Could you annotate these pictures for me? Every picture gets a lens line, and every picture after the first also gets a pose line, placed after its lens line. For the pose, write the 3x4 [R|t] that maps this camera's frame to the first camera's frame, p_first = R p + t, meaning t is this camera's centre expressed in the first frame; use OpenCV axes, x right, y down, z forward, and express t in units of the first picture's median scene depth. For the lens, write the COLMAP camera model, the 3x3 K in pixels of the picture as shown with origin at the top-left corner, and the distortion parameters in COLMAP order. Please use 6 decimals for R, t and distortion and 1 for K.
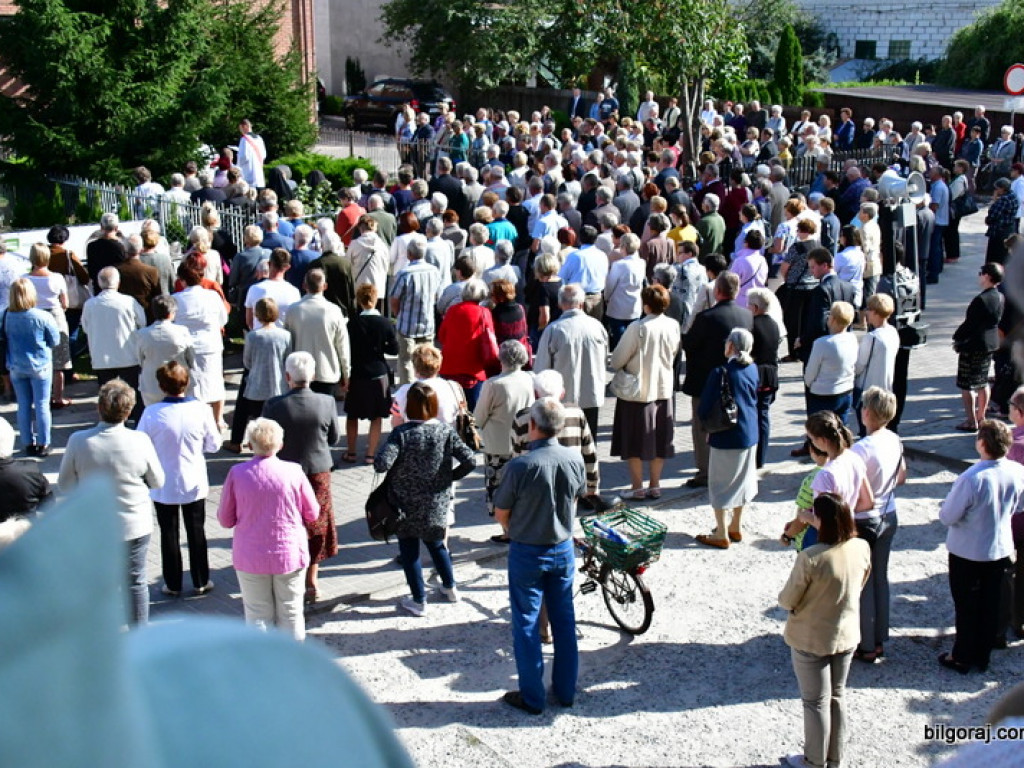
lens RADIAL K [[2281.4, 0, 512.0], [0, 2281.4, 384.0], [0, 0, 1]] dist [-0.047200, 0.032480]
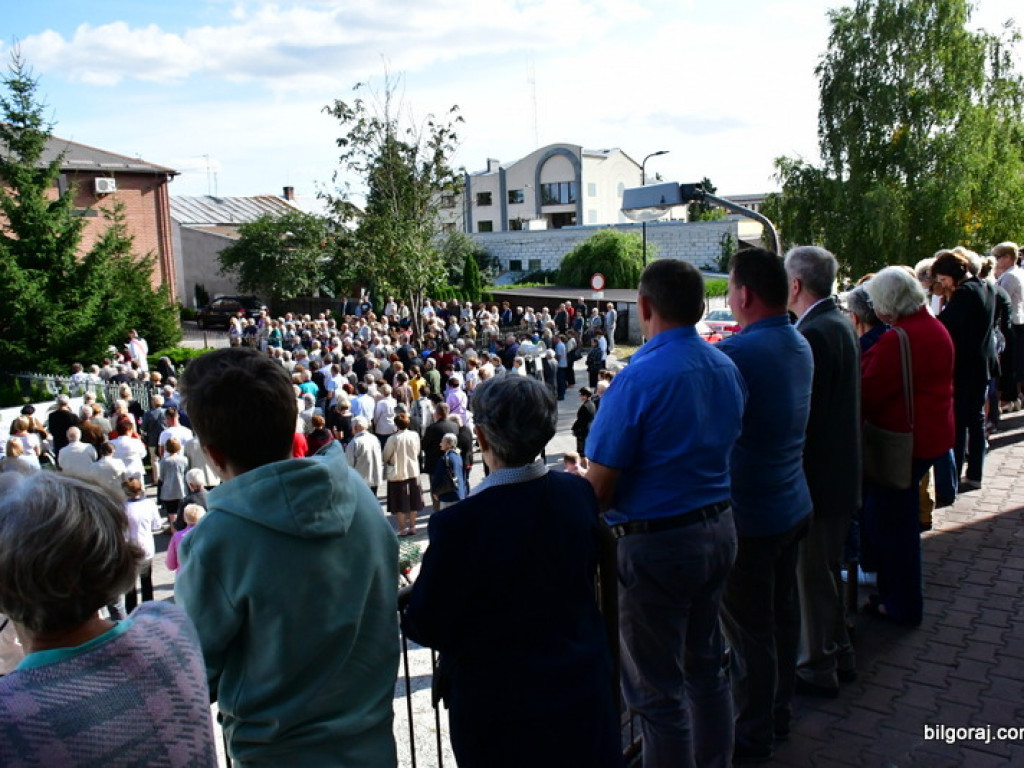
lens RADIAL K [[2281.4, 0, 512.0], [0, 2281.4, 384.0], [0, 0, 1]] dist [-0.047200, 0.032480]
pose [[0.990403, -0.074467, 0.116436, -0.050609], [0.080851, 0.995416, -0.051096, 0.027070], [-0.112097, 0.060020, 0.991883, -0.664826]]
